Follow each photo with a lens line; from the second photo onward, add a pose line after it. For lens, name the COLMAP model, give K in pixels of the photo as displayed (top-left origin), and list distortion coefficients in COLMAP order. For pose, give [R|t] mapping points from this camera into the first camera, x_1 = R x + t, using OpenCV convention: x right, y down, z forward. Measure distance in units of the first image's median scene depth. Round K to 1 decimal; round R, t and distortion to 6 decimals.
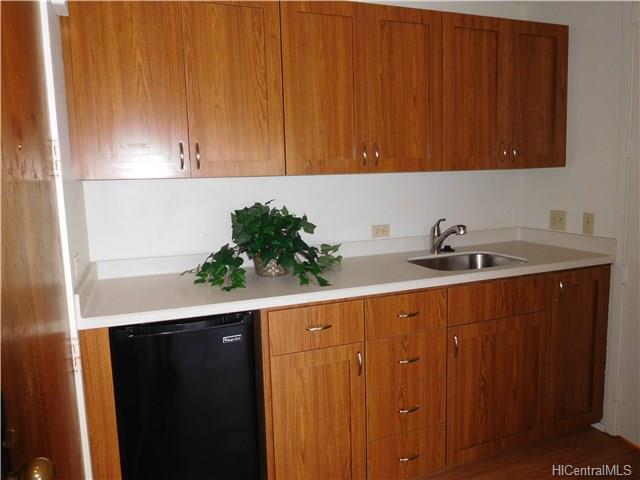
lens RADIAL K [[469.1, 0, 320.0], [0, 469.1, 240.0], [0, 0, 1]] dist [-0.015925, -0.005308]
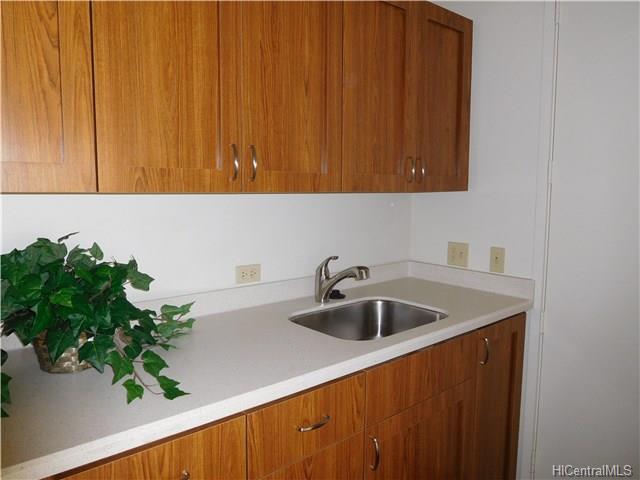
lens RADIAL K [[469.1, 0, 320.0], [0, 469.1, 240.0], [0, 0, 1]] dist [-0.015925, -0.005308]
pose [[0.935106, -0.001836, 0.354362, -0.020899], [0.009627, 0.999749, -0.020222, -0.063722], [-0.354236, 0.022321, 0.934890, 0.364402]]
